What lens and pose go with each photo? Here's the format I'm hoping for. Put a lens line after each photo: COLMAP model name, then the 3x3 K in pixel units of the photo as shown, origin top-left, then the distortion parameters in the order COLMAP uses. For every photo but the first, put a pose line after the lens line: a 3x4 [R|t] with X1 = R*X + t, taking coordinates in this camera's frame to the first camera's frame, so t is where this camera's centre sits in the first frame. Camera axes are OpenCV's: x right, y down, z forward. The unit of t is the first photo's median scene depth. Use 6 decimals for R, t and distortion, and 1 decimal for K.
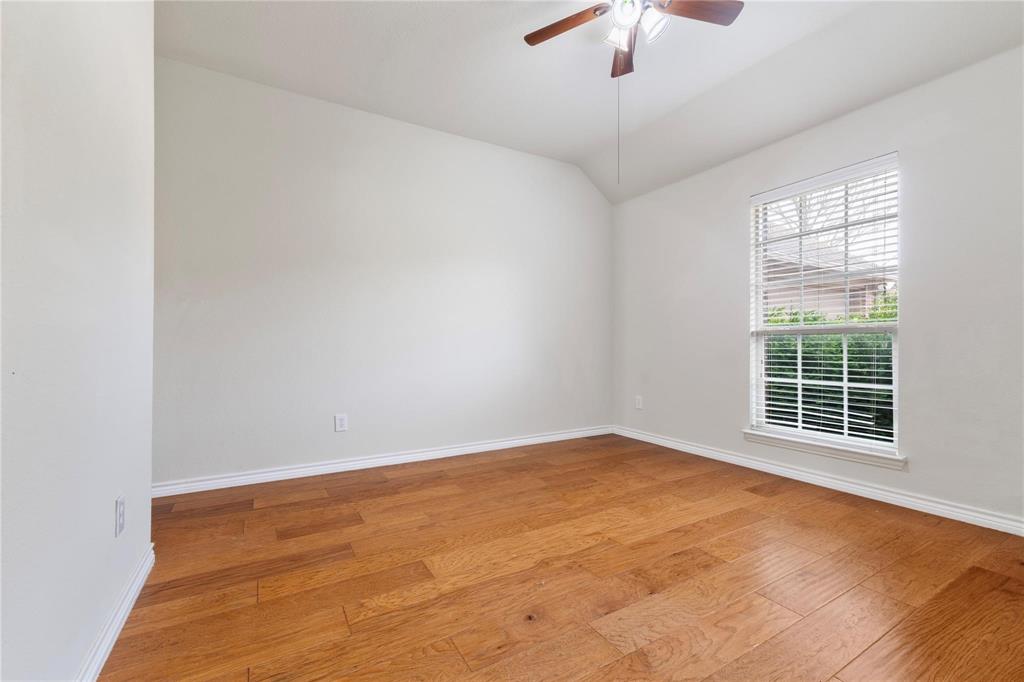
lens RADIAL K [[433.9, 0, 511.9], [0, 433.9, 336.3], [0, 0, 1]] dist [0.011187, 0.000144]
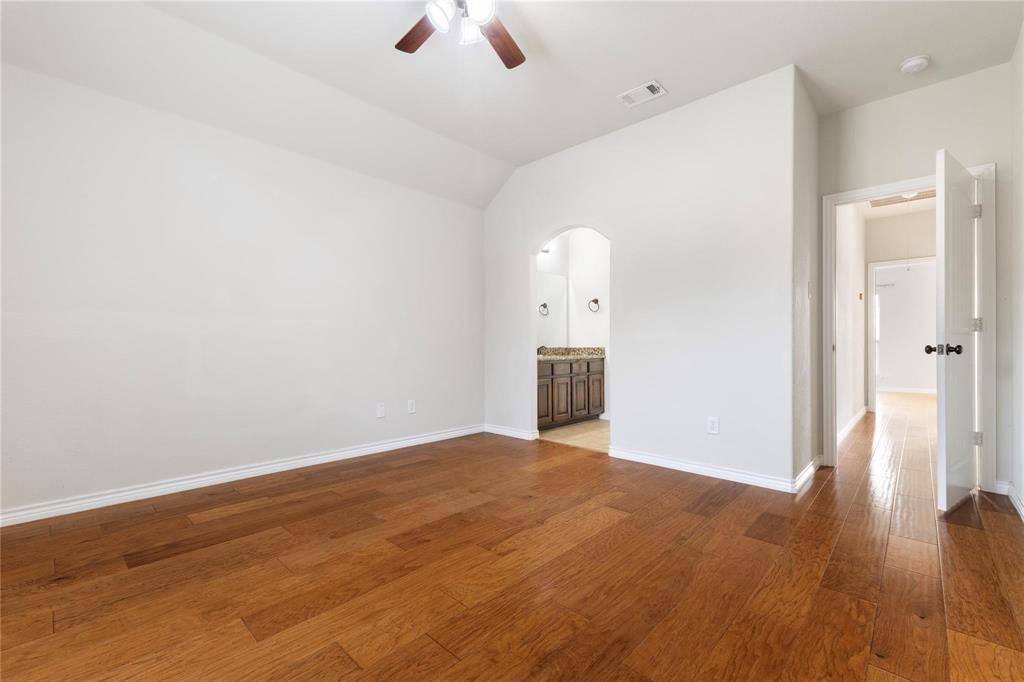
lens RADIAL K [[437.0, 0, 516.1], [0, 437.0, 351.4], [0, 0, 1]] dist [0.002971, 0.000128]
pose [[-0.955506, 0.003797, -0.294946, 0.421130], [0.004247, 0.999991, -0.000887, 0.032676], [0.294940, -0.002101, -0.955513, 1.815661]]
